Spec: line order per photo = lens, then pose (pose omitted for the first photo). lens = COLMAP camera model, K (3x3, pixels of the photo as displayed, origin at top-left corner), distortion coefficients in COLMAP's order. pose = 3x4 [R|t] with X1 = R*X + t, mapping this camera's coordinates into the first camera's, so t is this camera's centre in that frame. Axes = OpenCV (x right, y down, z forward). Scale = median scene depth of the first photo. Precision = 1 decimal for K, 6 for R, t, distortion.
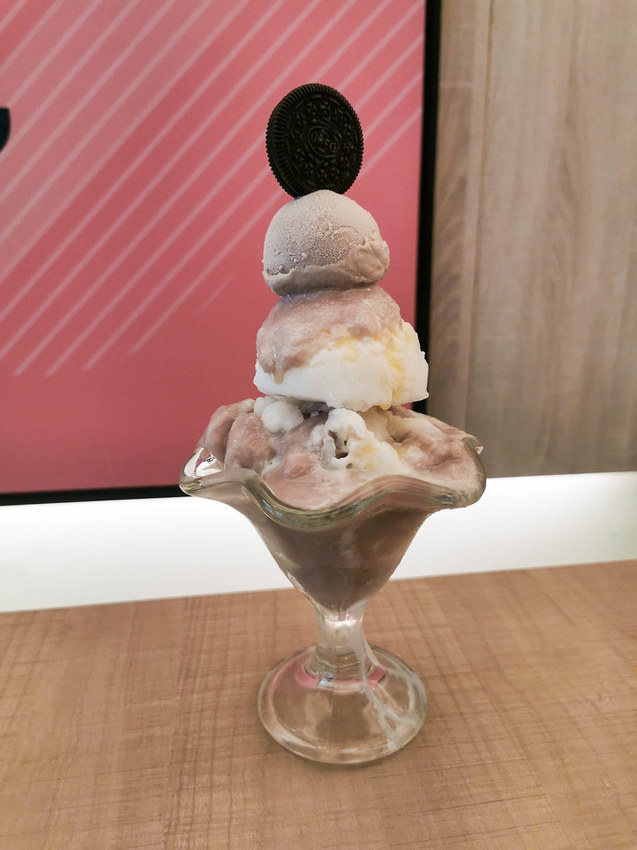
lens RADIAL K [[650.5, 0, 318.5], [0, 650.5, 425.0], [0, 0, 1]] dist [0.084103, -0.104081]
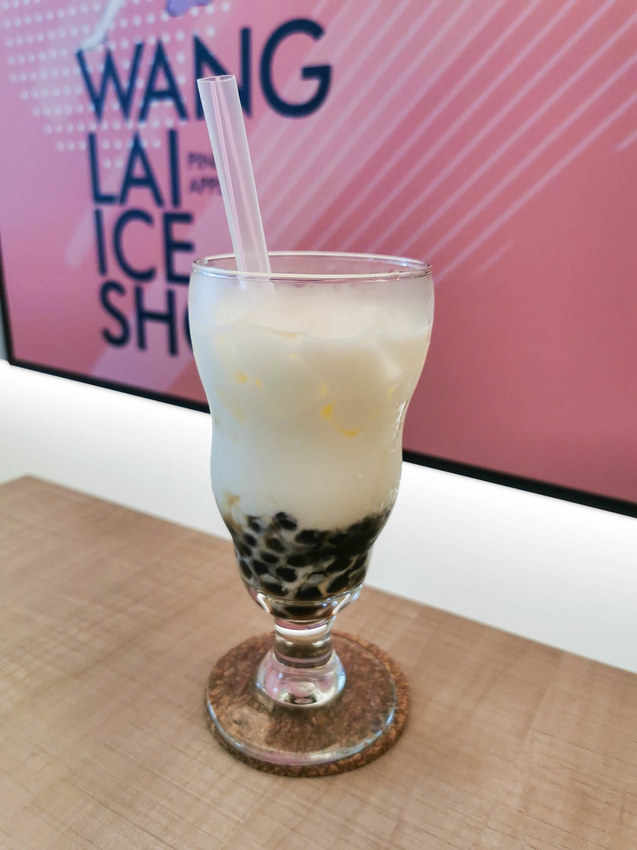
lens RADIAL K [[661.4, 0, 318.5], [0, 661.4, 425.0], [0, 0, 1]] dist [0.066773, -0.102854]
pose [[0.771331, 0.219947, -0.597221, 0.638612], [-0.193769, 0.974994, 0.108815, -0.060690], [0.606220, 0.031790, 0.794662, 0.333645]]
